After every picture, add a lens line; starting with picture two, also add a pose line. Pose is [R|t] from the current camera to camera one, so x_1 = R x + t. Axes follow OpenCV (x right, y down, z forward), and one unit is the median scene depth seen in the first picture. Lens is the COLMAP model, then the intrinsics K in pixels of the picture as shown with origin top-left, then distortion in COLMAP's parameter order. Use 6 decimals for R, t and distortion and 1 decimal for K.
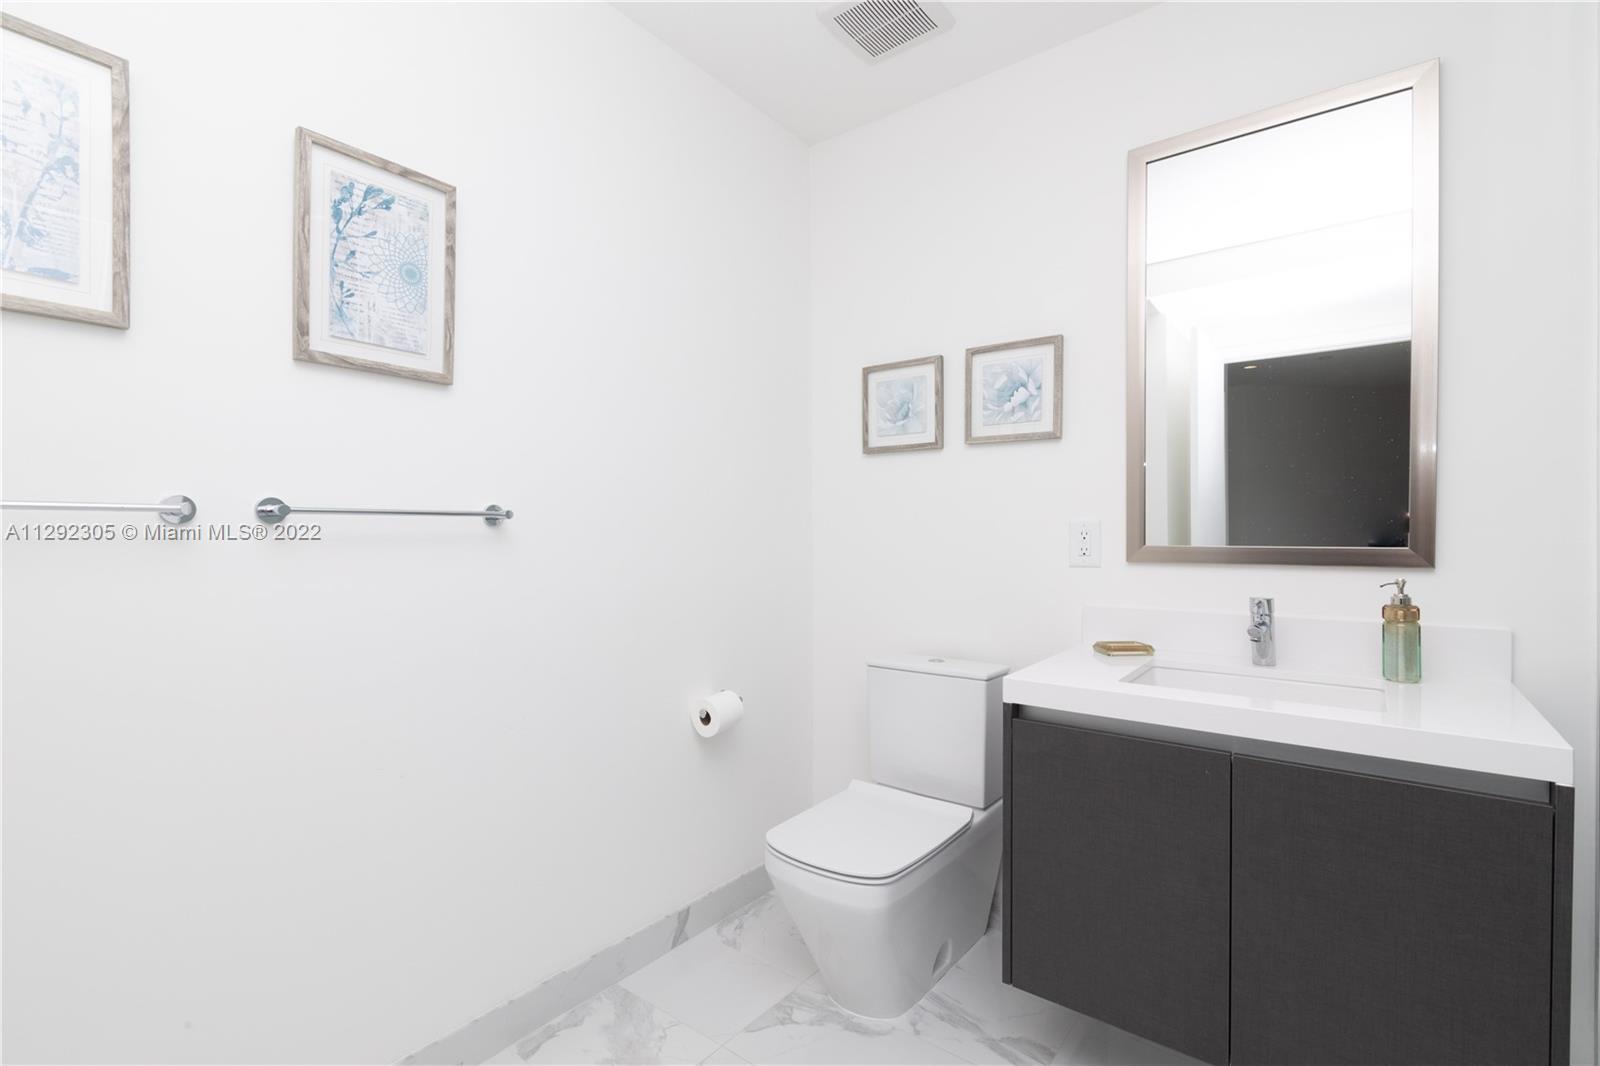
lens RADIAL K [[736.2, 0, 792.2], [0, 736.2, 528.6], [0, 0, 1]] dist [-0.002831, 0.000592]
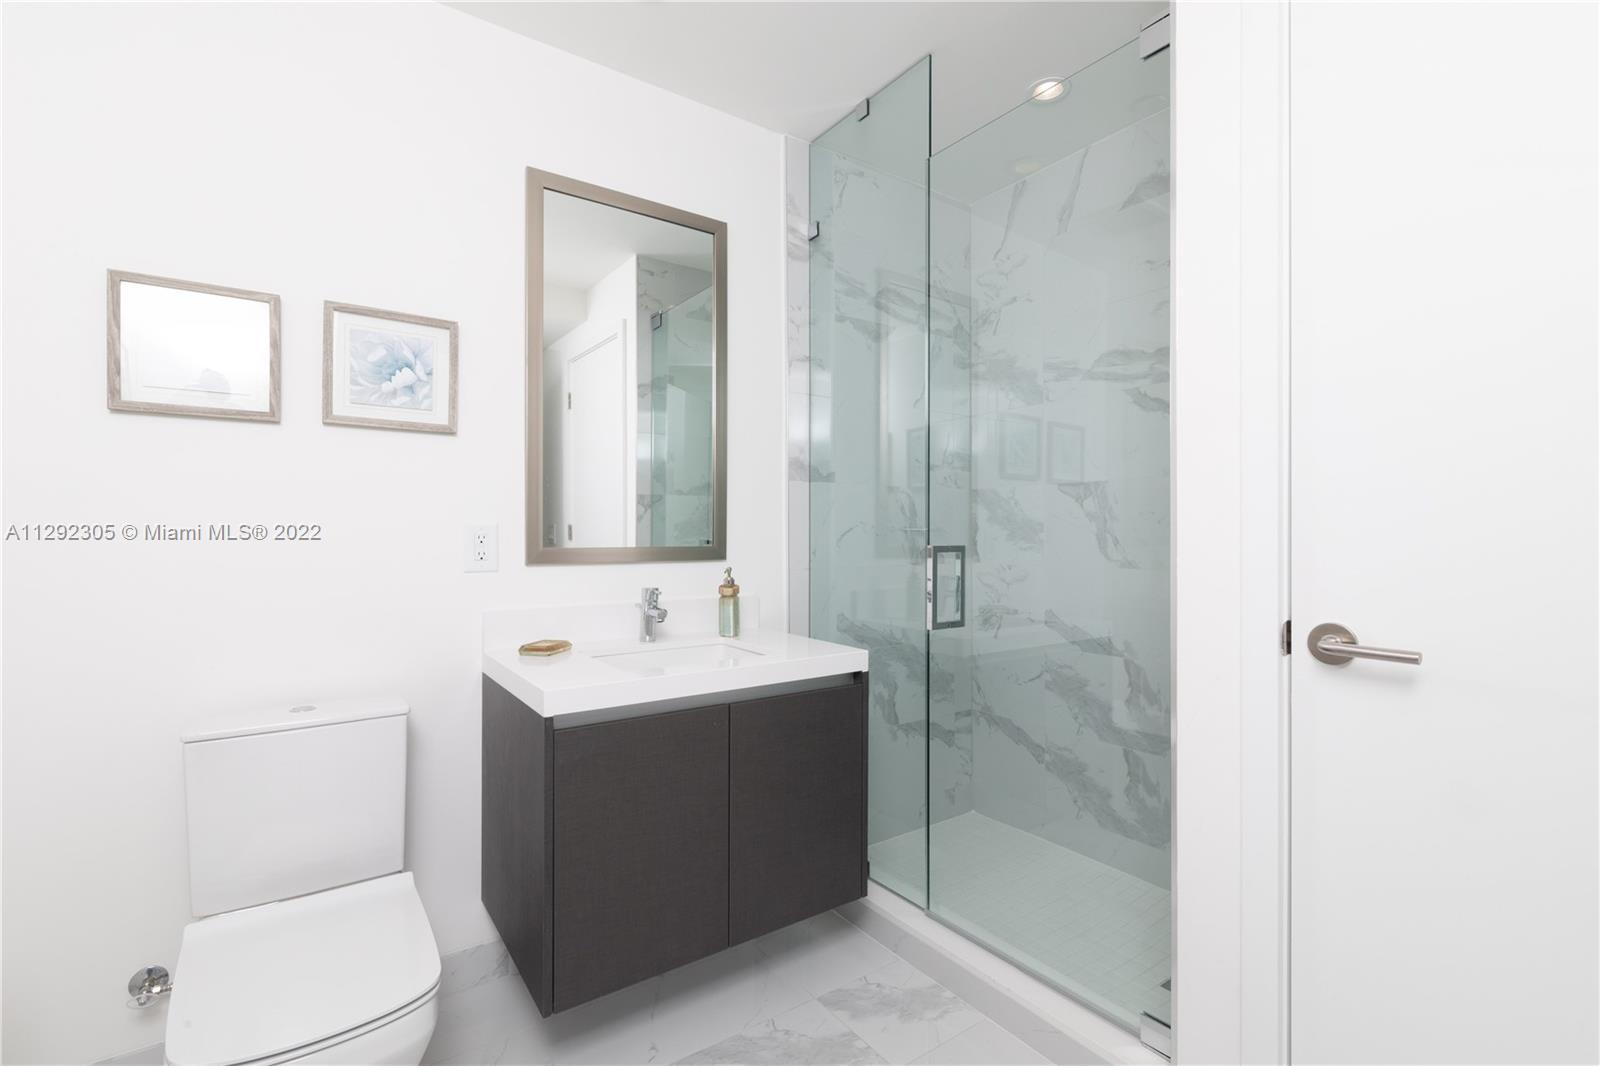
lens RADIAL K [[736.2, 0, 795.1], [0, 736.2, 531.3], [0, 0, 1]] dist [-0.002831, 0.000592]
pose [[0.271518, 0.001740, 0.962432, -0.395911], [-0.003810, 0.999992, -0.000733, -0.001688], [-0.962426, -0.003468, 0.271522, 0.329554]]
